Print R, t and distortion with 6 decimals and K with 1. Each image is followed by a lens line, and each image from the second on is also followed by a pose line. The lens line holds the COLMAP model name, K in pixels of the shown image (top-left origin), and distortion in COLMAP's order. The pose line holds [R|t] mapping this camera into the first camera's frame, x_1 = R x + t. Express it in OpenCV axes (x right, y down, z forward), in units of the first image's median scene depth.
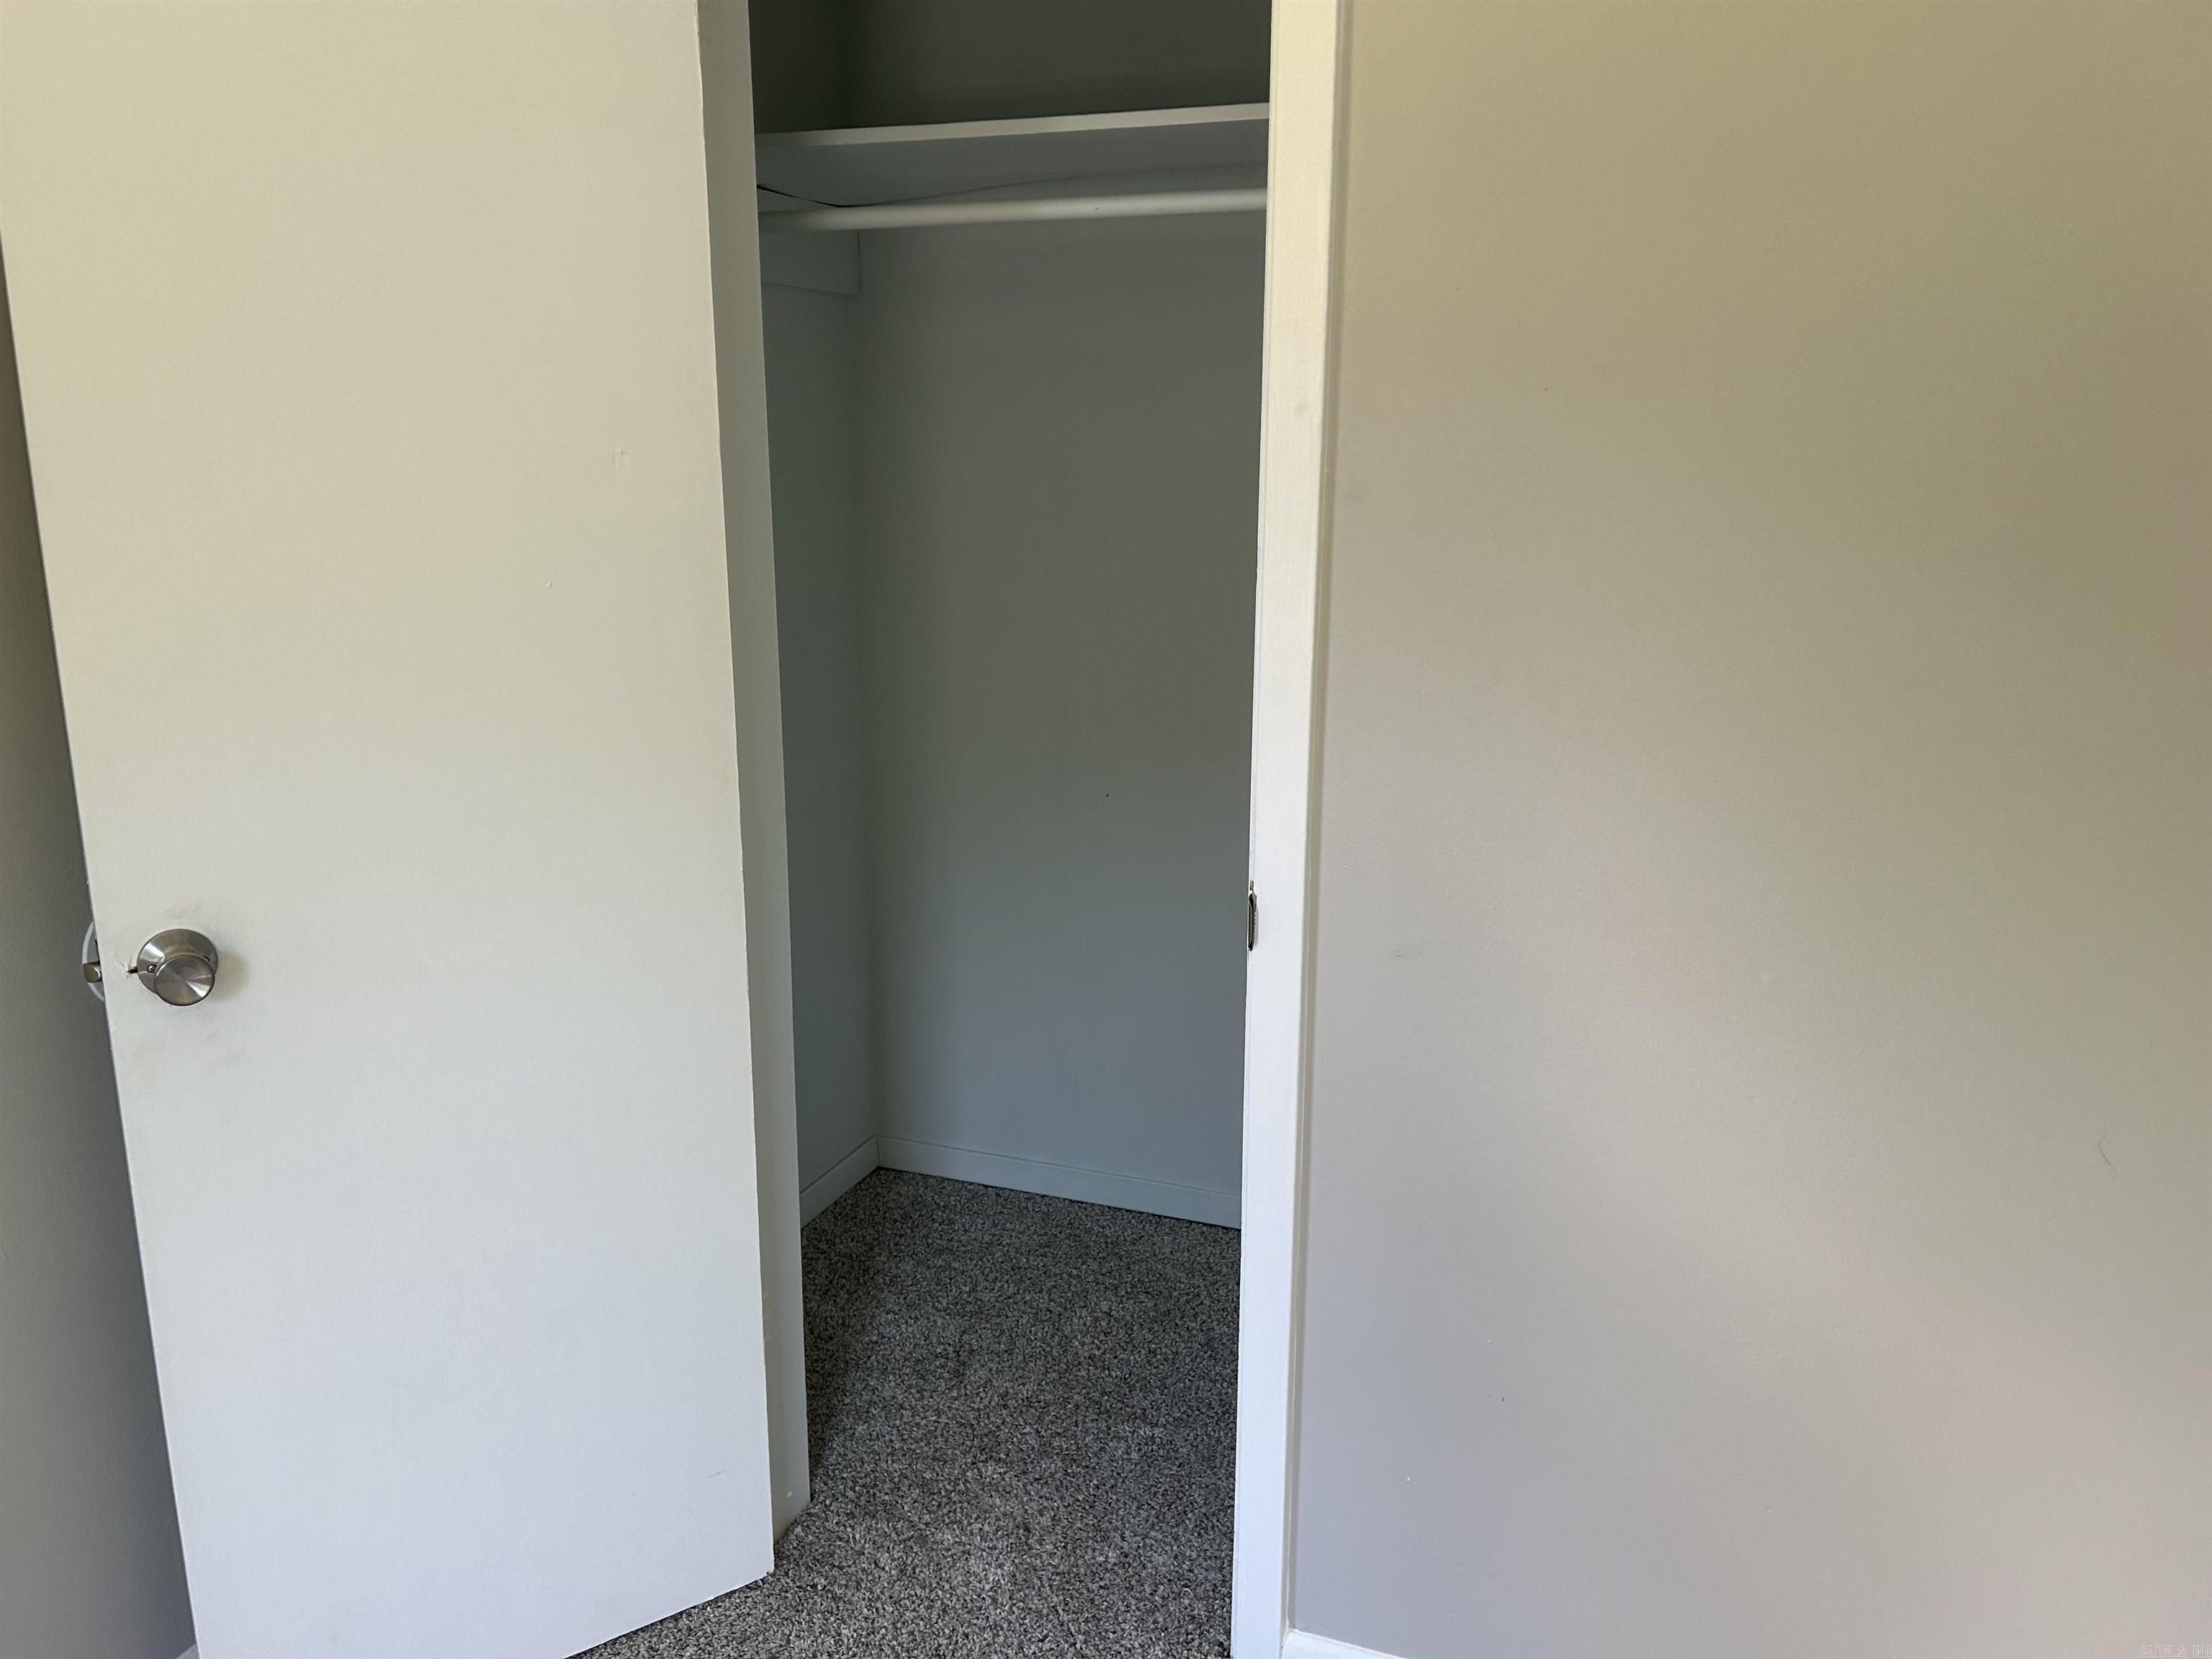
lens RADIAL K [[1659.8, 0, 1121.4], [0, 1659.8, 828.4], [0, 0, 1]] dist [0.055175, -0.059957]
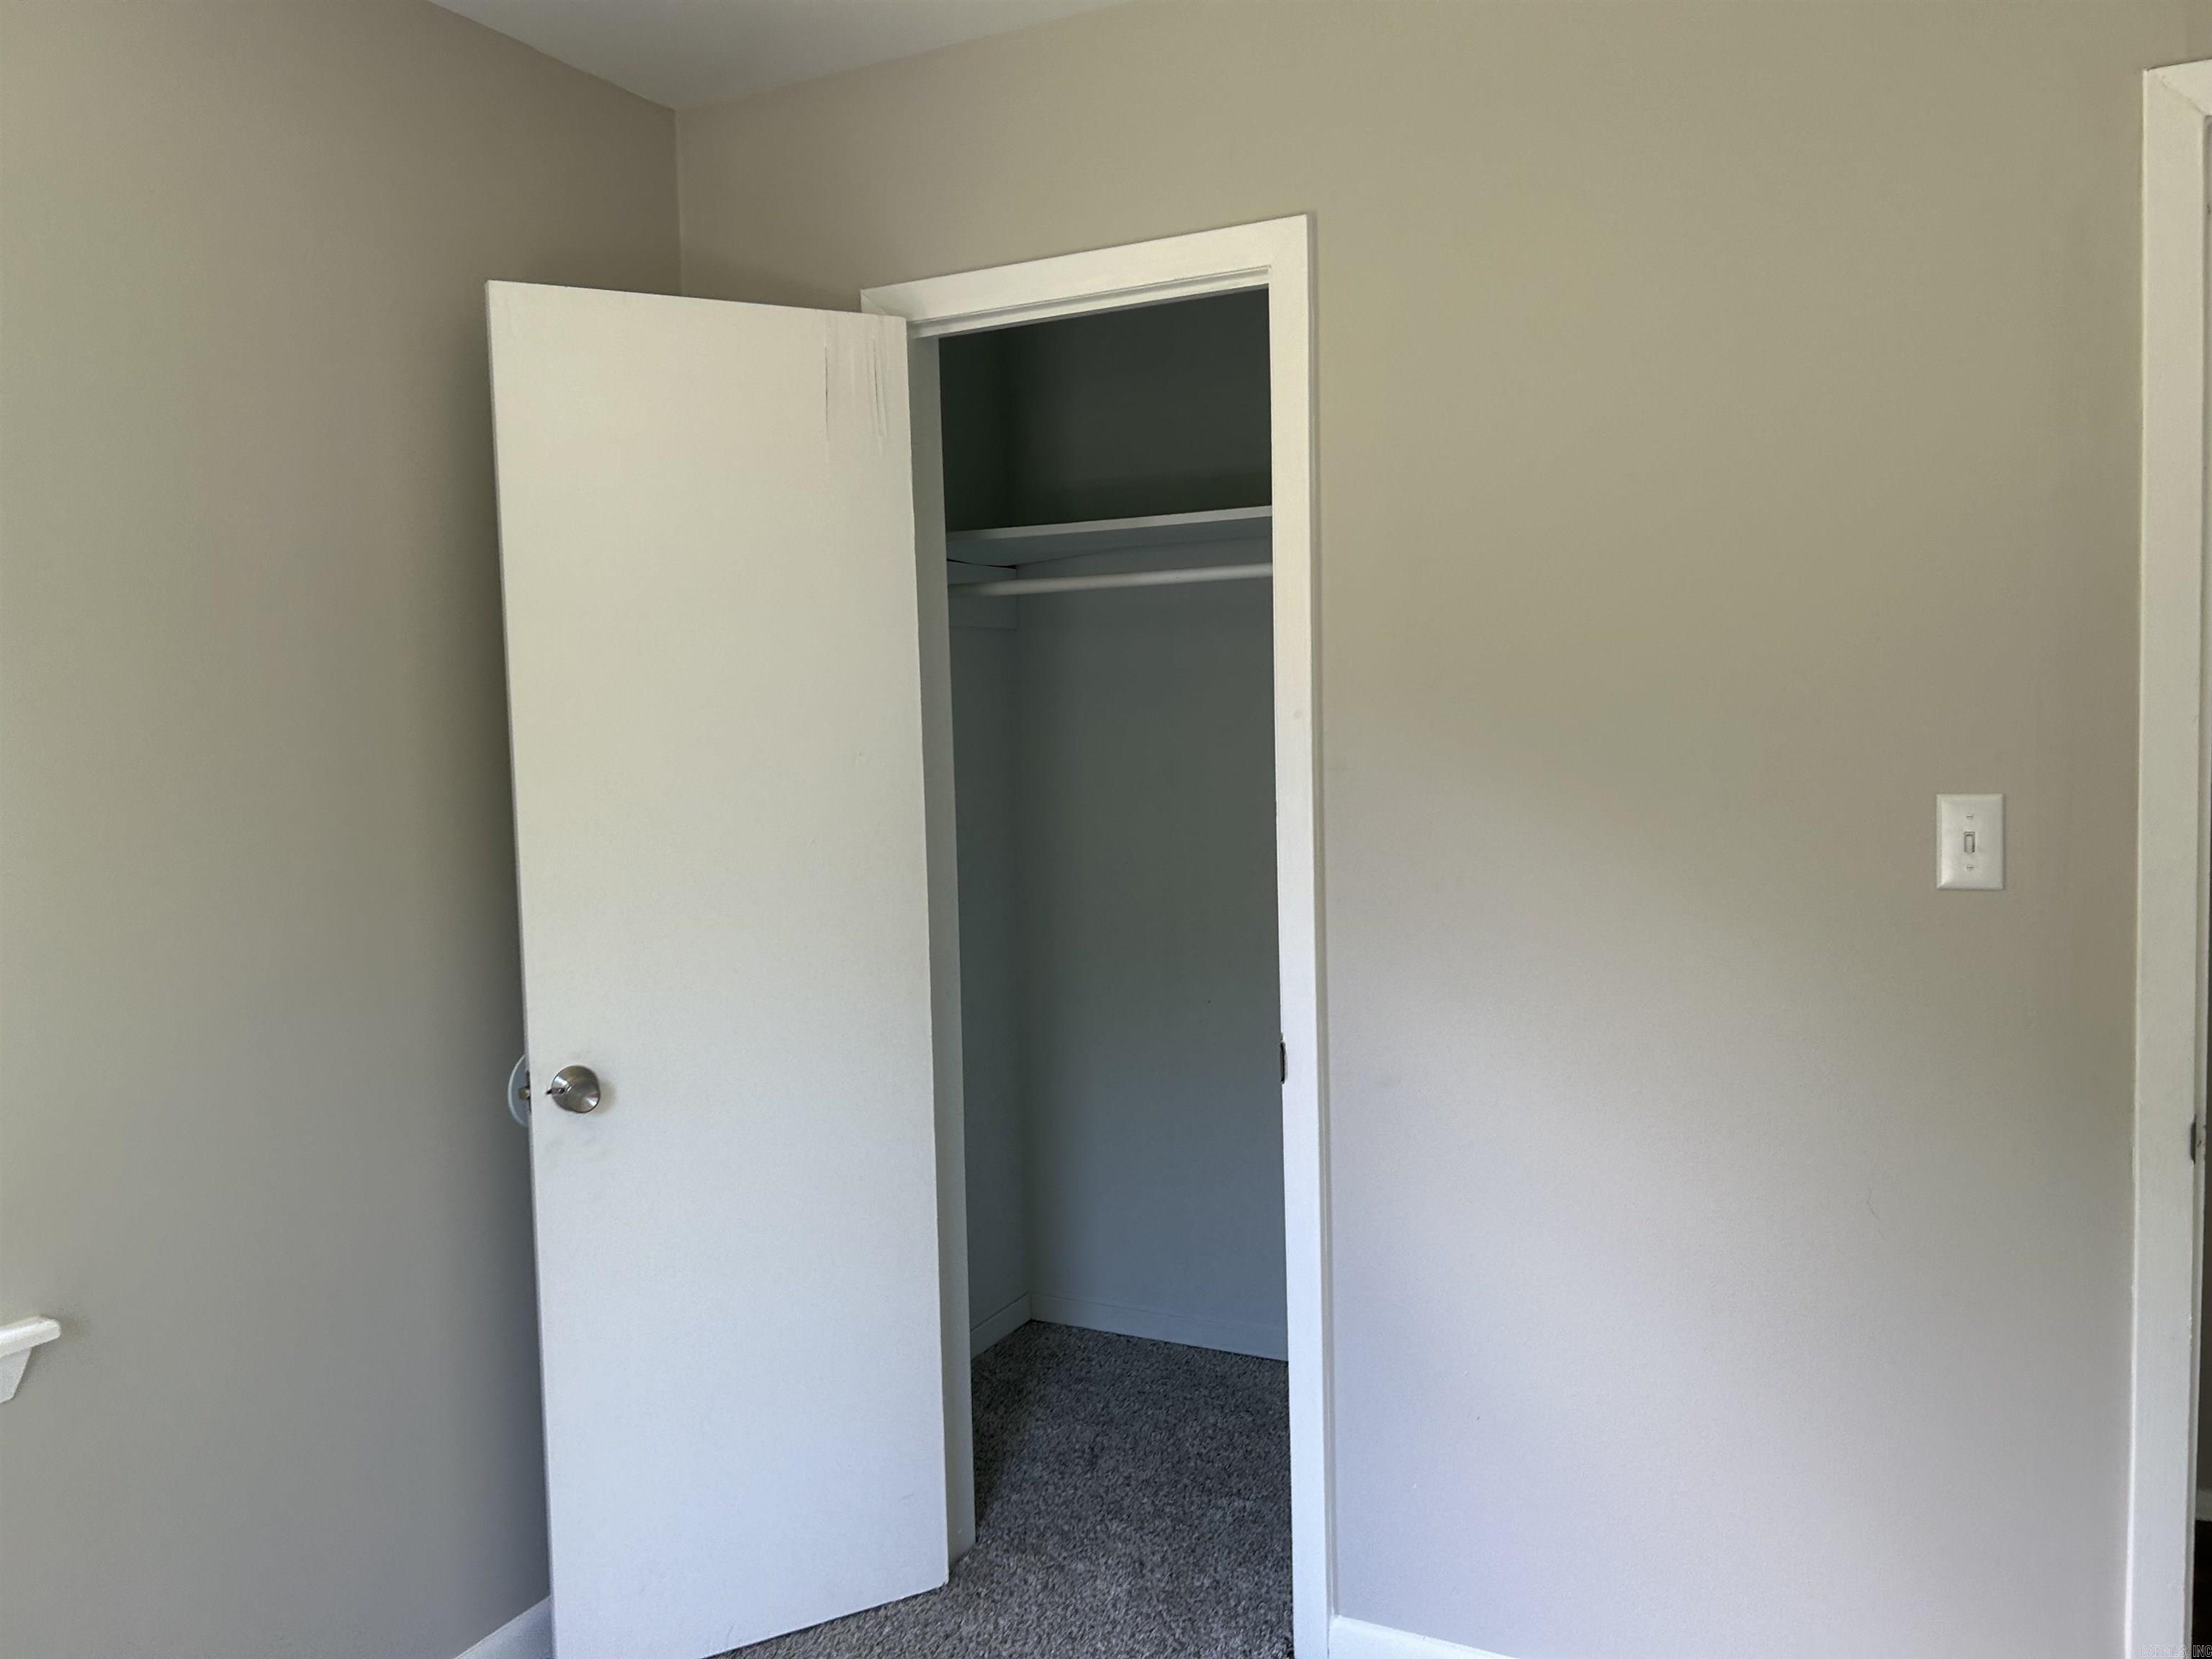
lens RADIAL K [[1659.8, 0, 1095.5], [0, 1659.8, 830.6], [0, 0, 1]] dist [0.055175, -0.059957]
pose [[0.993482, -0.021767, -0.111893, 0.061047], [0.003425, 0.986855, -0.161571, 0.066753], [0.113939, 0.160135, 0.980497, -0.335832]]
